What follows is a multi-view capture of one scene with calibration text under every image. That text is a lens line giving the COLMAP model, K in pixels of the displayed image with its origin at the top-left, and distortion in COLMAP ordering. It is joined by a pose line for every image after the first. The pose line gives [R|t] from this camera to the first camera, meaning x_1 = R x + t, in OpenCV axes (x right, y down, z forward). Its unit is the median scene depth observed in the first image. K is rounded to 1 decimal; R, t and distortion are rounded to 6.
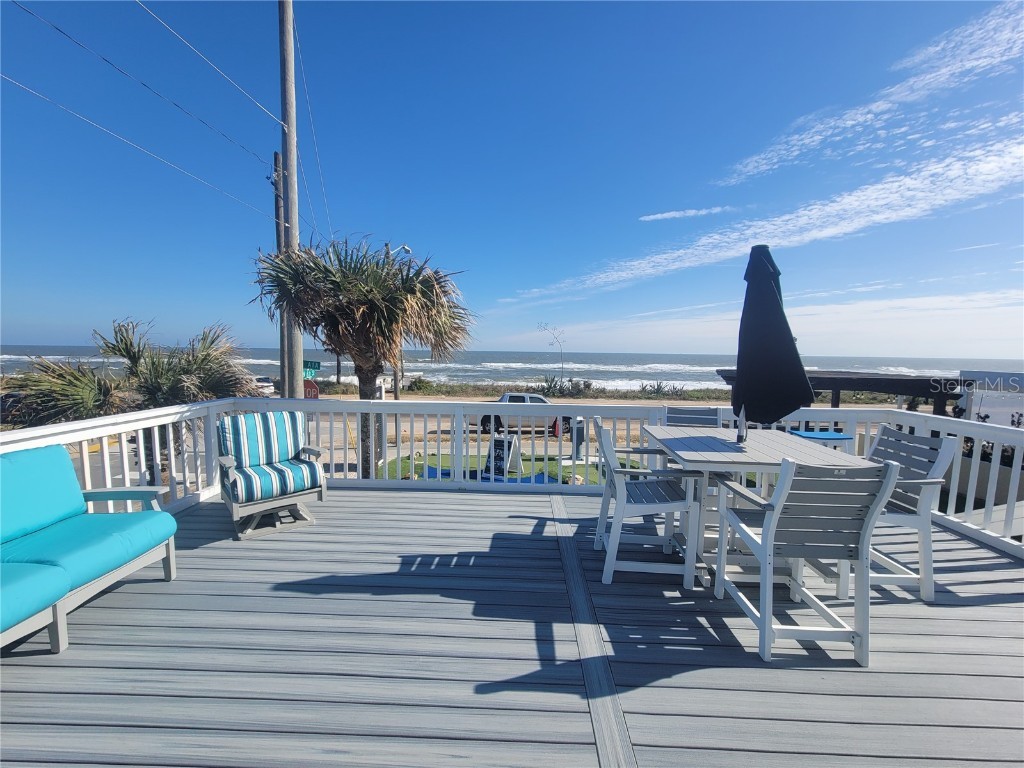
lens RADIAL K [[415.2, 0, 512.0], [0, 415.2, 384.0], [0, 0, 1]] dist [-0.002519, -0.000151]
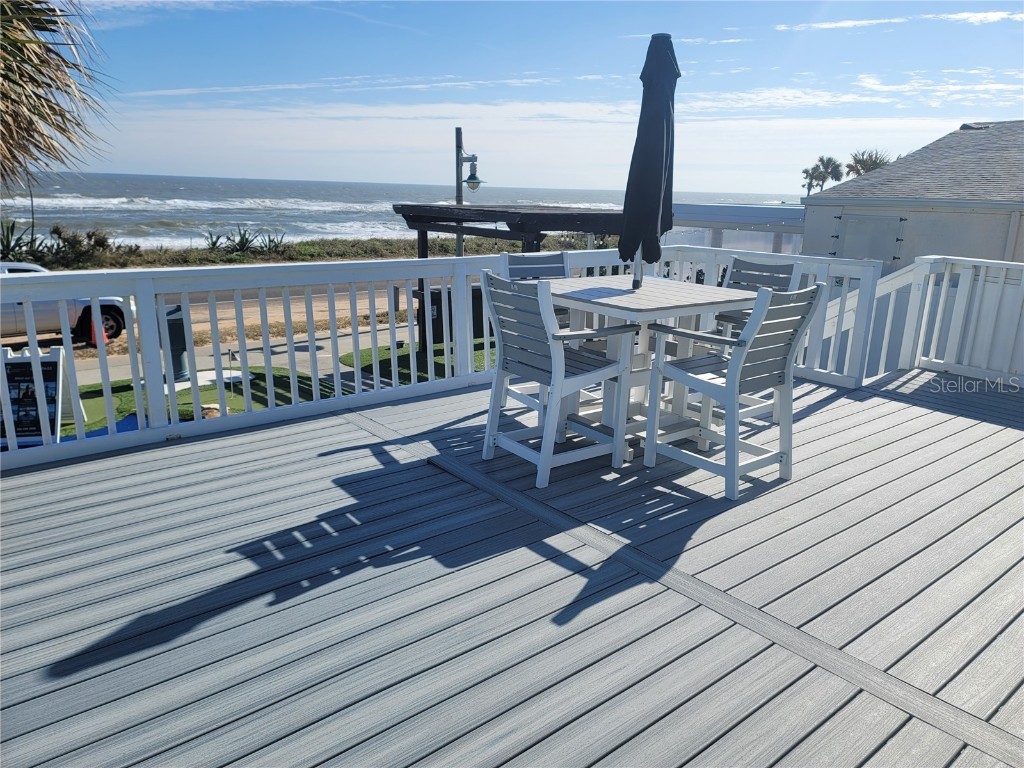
lens RADIAL K [[742.7, 0, 513.8], [0, 742.7, 355.9], [0, 0, 1]] dist [0.036274, -0.002813]
pose [[0.755914, -0.144294, 0.638572, -0.519659], [0.040016, 0.983768, 0.174927, 0.004161], [-0.653447, -0.106677, 0.749418, 0.036762]]
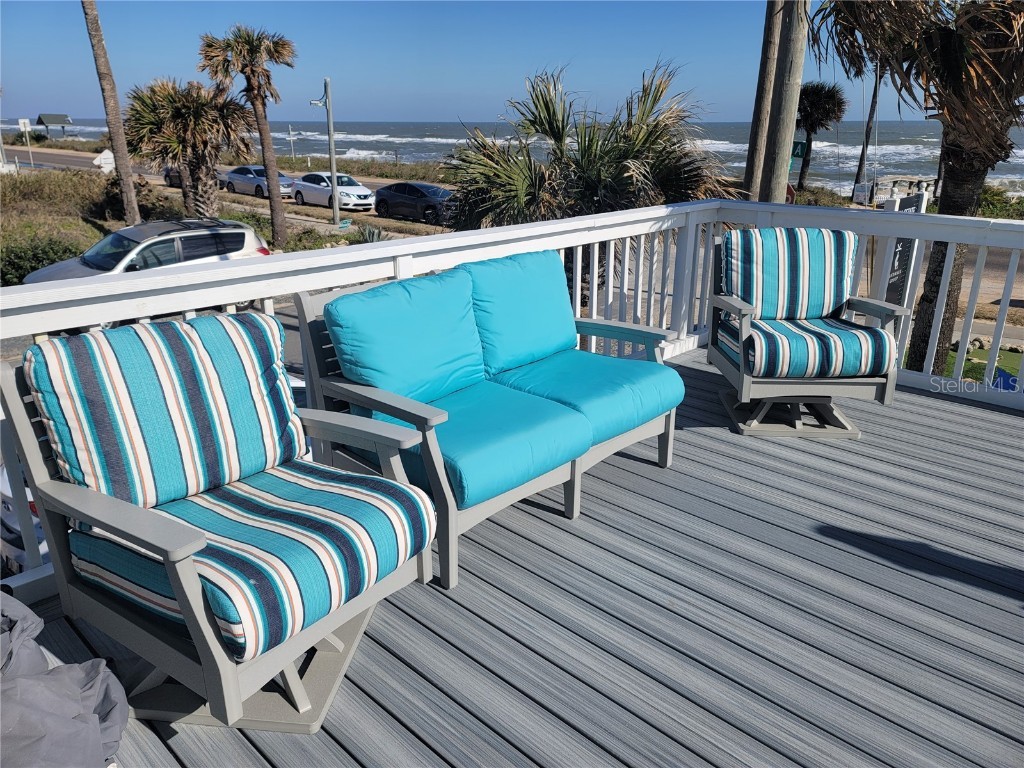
lens RADIAL K [[748.9, 0, 512.0], [0, 748.9, 384.0], [0, 0, 1]] dist [0.087947, -0.090765]
pose [[0.738744, 0.209828, -0.640492, -0.198206], [-0.046181, 0.963829, 0.262489, 0.023425], [0.672402, -0.164334, 0.721713, -0.033141]]
